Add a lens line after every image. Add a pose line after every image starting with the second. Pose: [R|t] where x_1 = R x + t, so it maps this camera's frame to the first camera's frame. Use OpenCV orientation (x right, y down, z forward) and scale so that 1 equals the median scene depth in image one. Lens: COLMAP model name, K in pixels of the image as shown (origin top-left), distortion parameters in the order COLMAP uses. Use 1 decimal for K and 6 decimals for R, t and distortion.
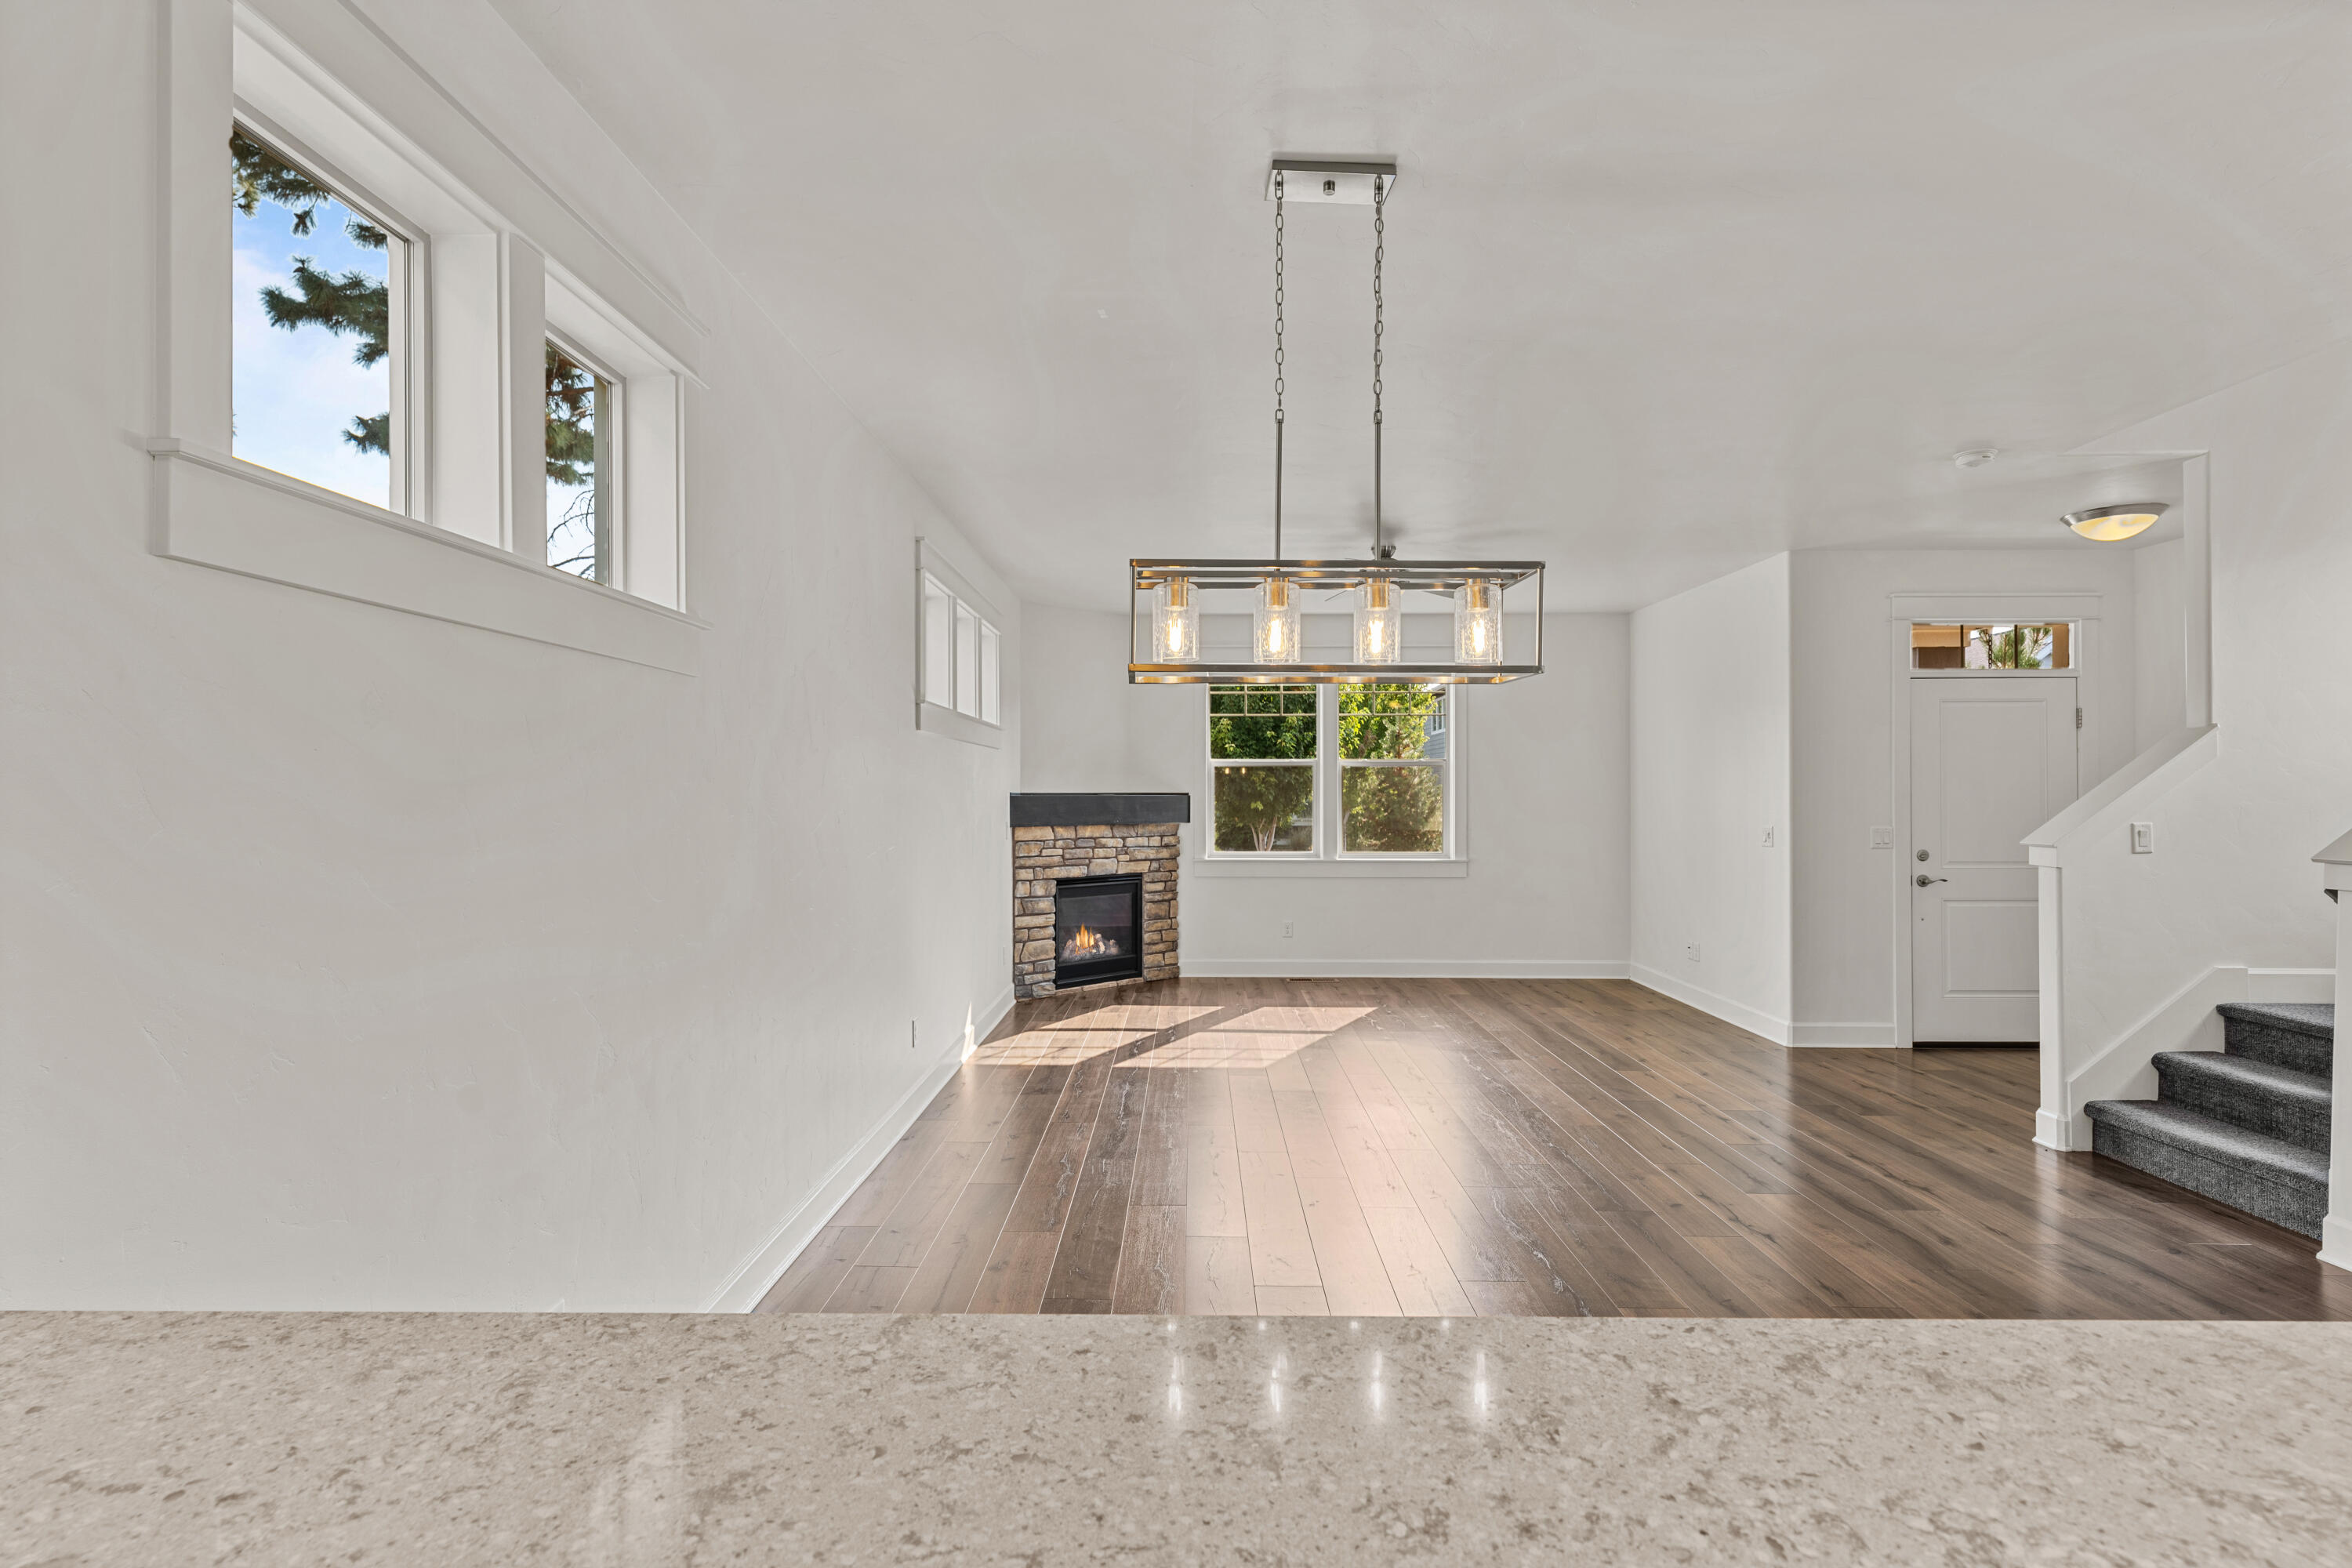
lens RADIAL K [[1162.5, 0, 1169.6], [0, 1162.5, 795.2], [0, 0, 1]] dist [0.012230, -0.001103]
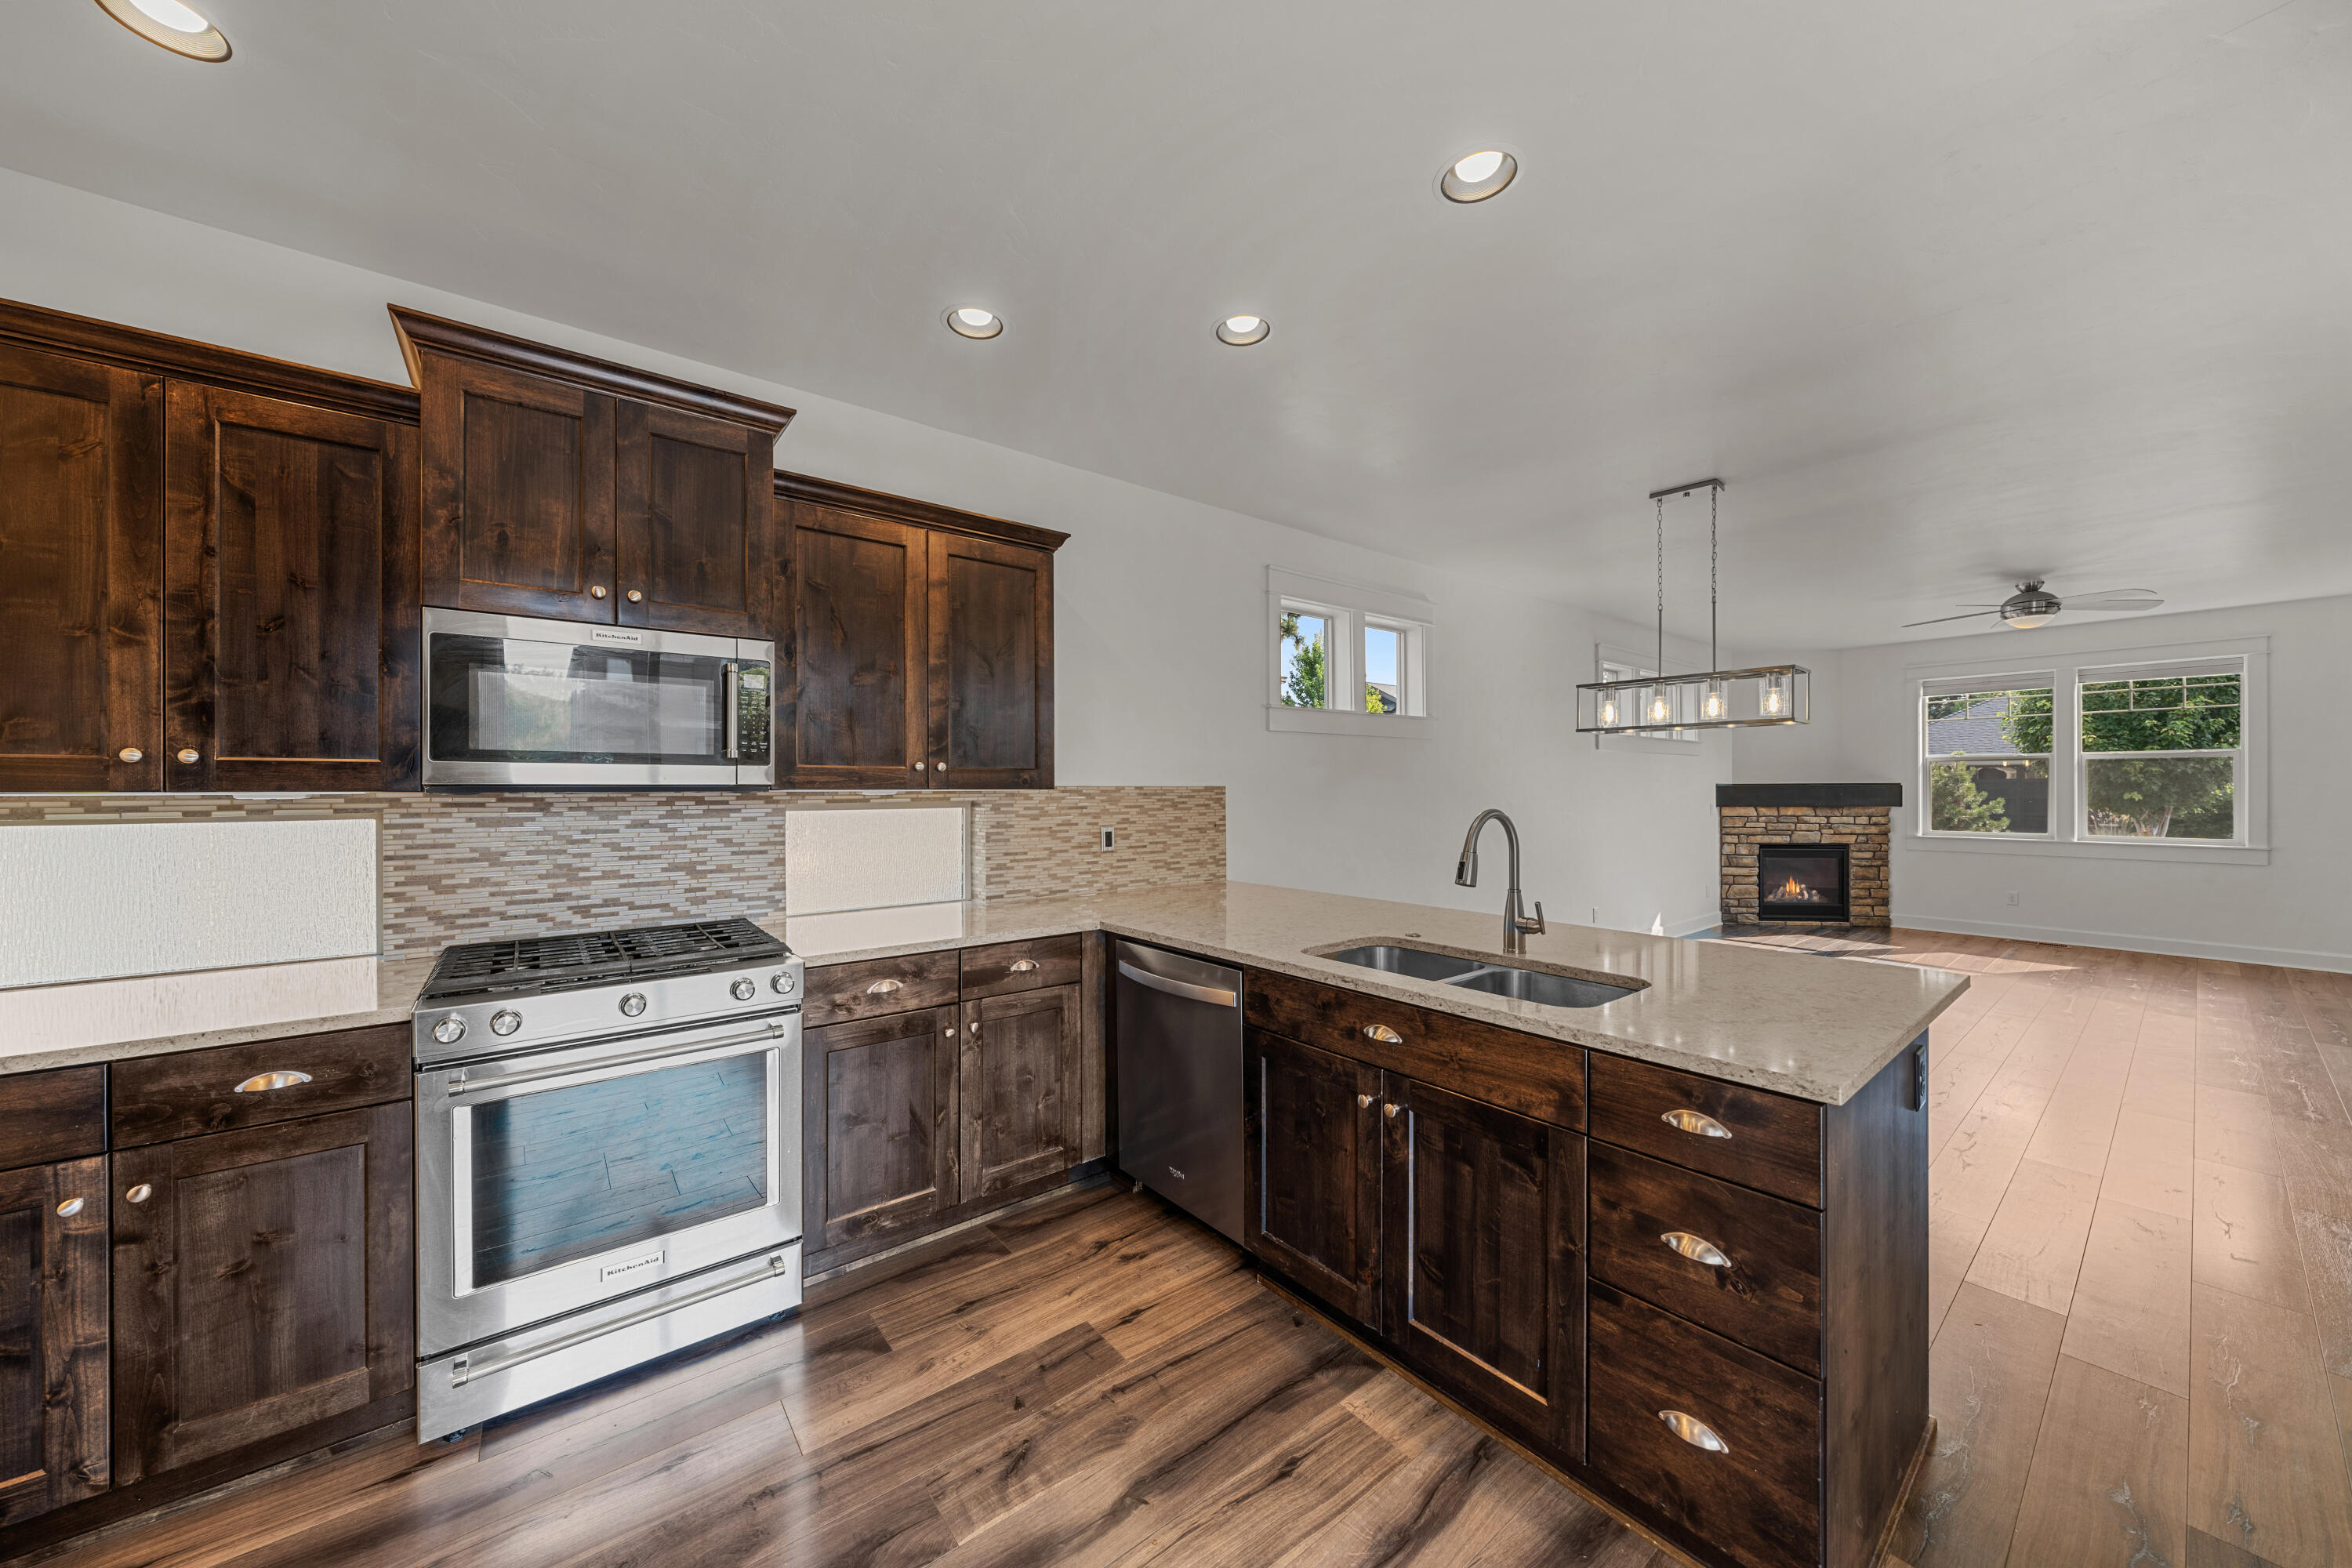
lens RADIAL K [[799.5, 0, 1148.7], [0, 799.5, 789.3], [0, 0, 1]] dist [-0.011372, 0.001002]
pose [[0.619441, -0.001850, -0.785041, 0.208714], [0.002964, 0.999996, -0.000019, 0.002397], [0.785037, -0.002315, 0.619444, -0.207684]]
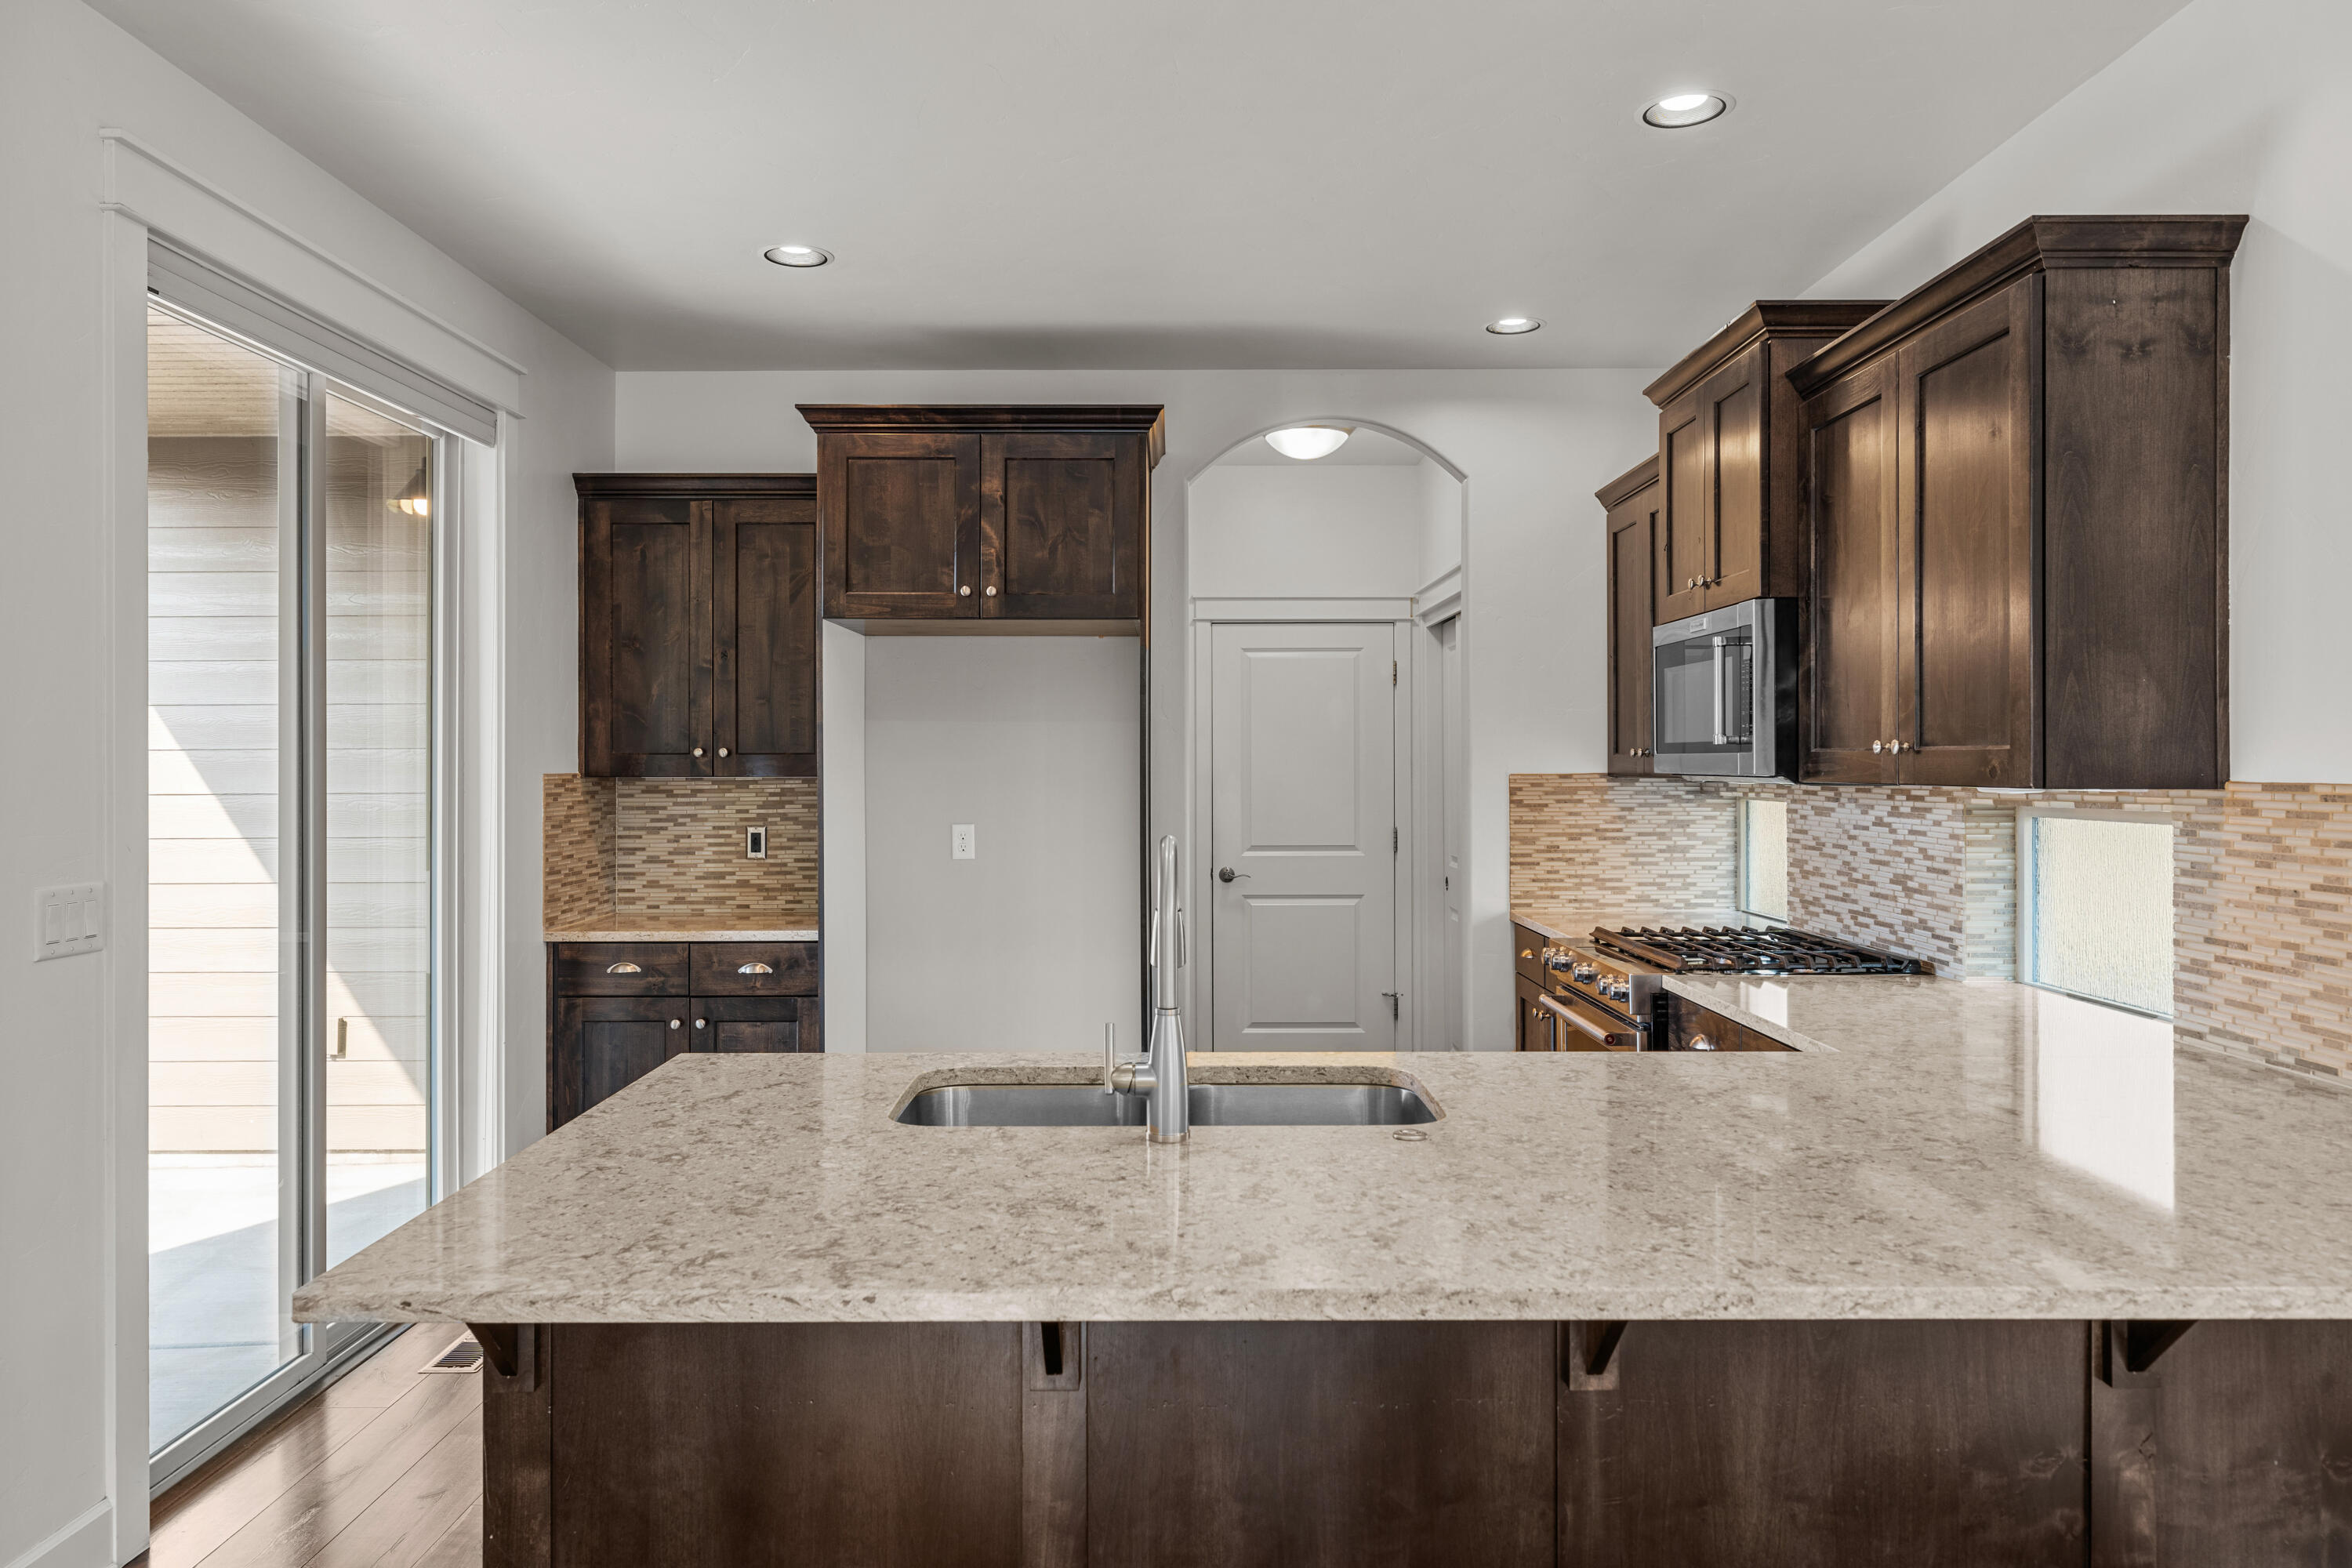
lens RADIAL K [[1498.0, 0, 1171.1], [0, 1498.0, 765.4], [0, 0, 1]] dist [0.002498, 0.002153]
pose [[-0.999836, 0.001009, -0.018108, 0.077162], [0.000990, 0.999999, 0.001056, -0.003263], [0.018109, 0.001038, -0.999835, 0.300395]]
